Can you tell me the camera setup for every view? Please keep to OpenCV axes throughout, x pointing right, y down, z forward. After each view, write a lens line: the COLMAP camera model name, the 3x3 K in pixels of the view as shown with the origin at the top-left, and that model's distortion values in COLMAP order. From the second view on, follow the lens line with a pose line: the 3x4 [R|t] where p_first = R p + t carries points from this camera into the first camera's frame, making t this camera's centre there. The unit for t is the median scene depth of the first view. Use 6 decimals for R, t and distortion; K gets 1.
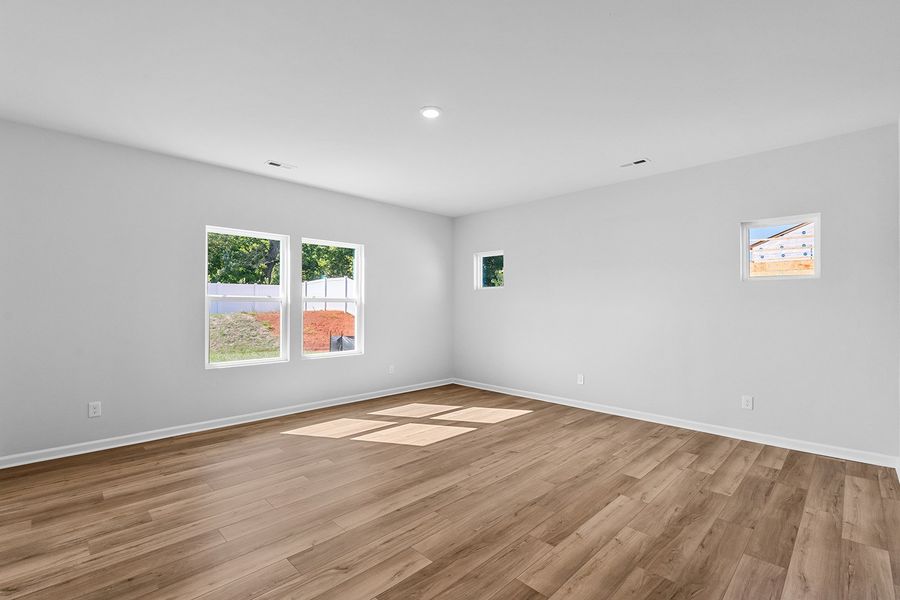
lens RADIAL K [[397.1, 0, 451.2], [0, 397.1, 321.9], [0, 0, 1]] dist [-0.000935, 0.000322]
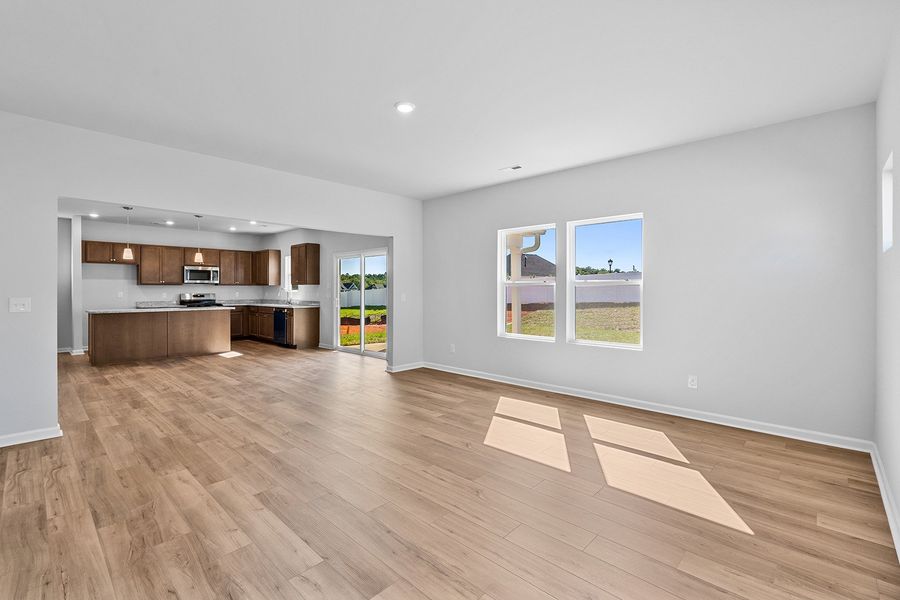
lens RADIAL K [[404.9, 0, 448.2], [0, 404.9, 291.0], [0, 0, 1]] dist [-0.004010, -0.000736]
pose [[0.033294, 0.000232, -0.999446, 0.795007], [-0.041692, 0.999130, -0.001157, -0.026872], [0.998576, 0.041708, 0.033274, 0.821929]]
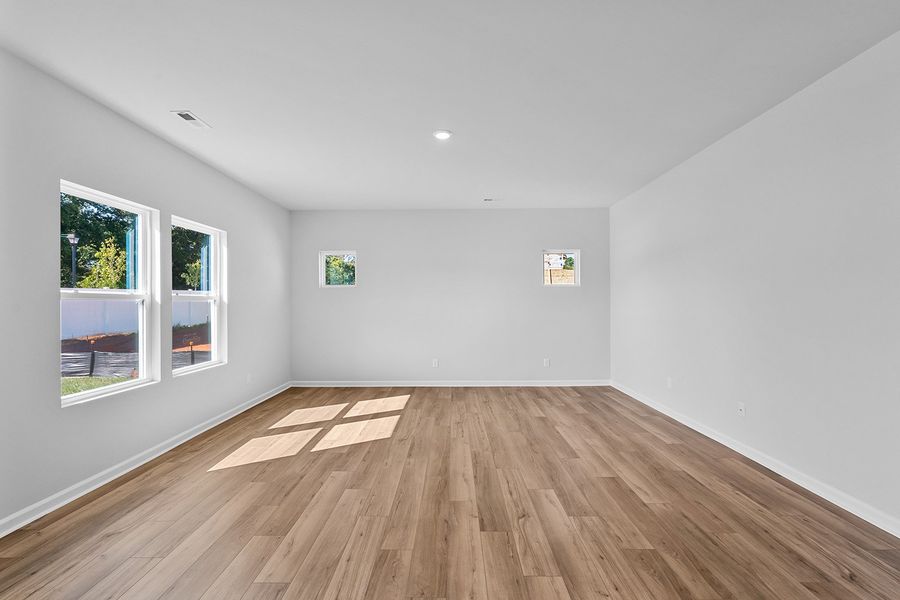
lens RADIAL K [[391.8, 0, 443.0], [0, 391.8, 301.9], [0, 0, 1]] dist [-0.003014, -0.000145]
pose [[0.720611, -0.002695, 0.693334, -0.646598], [0.033926, 0.998932, -0.031377, -0.006856], [-0.692509, 0.046132, 0.719933, 0.133271]]
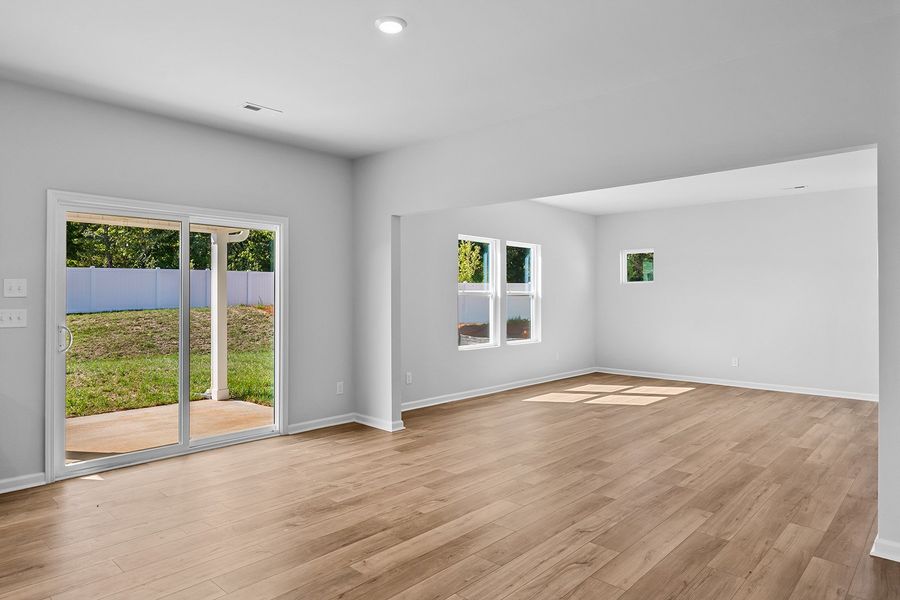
lens RADIAL K [[542.9, 0, 468.0], [0, 542.9, 291.2], [0, 0, 1]] dist [0.031691, -0.000410]
pose [[0.997683, 0.002641, 0.067983, -0.744196], [0.000850, 0.998685, -0.051266, 0.023639], [-0.068029, 0.051205, 0.996368, -0.735581]]
